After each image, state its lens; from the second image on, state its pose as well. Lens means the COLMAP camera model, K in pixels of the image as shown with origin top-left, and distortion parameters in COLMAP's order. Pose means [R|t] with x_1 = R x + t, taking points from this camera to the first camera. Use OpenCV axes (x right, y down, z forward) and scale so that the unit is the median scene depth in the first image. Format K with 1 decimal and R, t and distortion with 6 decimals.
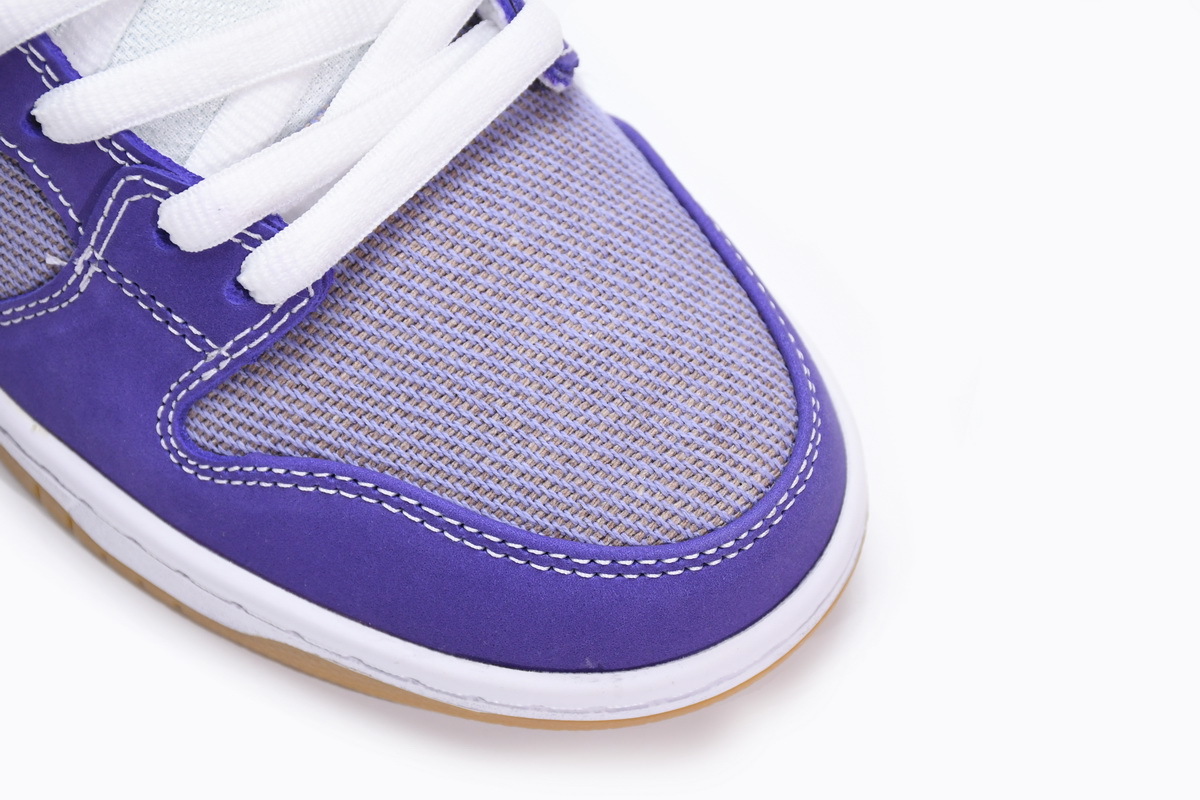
lens RADIAL K [[2748.4, 0, 602.1], [0, 2748.4, 404.7], [0, 0, 1]] dist [-0.066170, 0.000000]
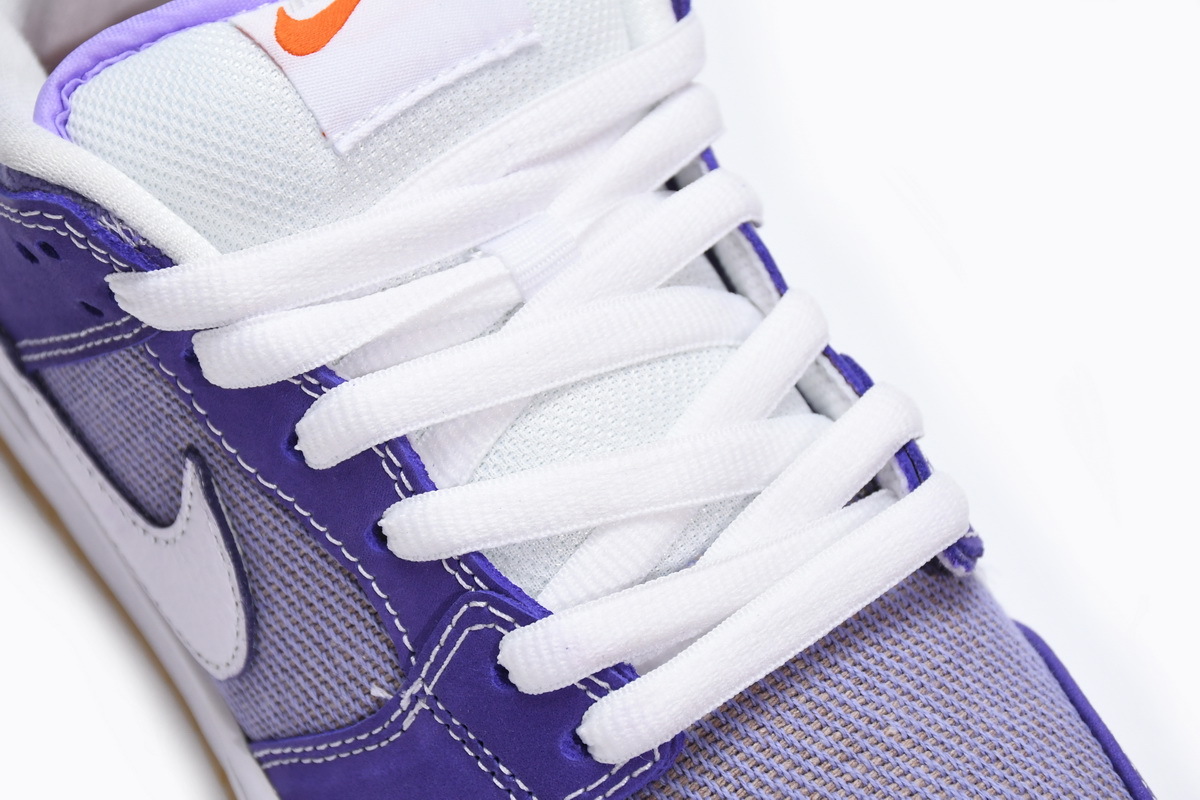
lens RADIAL K [[2748.4, 0, 593.7], [0, 2748.4, 396.7], [0, 0, 1]] dist [-0.066170, 0.000000]
pose [[0.983771, 0.100003, -0.148978, -0.005538], [-0.132363, 0.965031, -0.226263, 0.049402], [0.121142, 0.242310, 0.962606, 0.115052]]
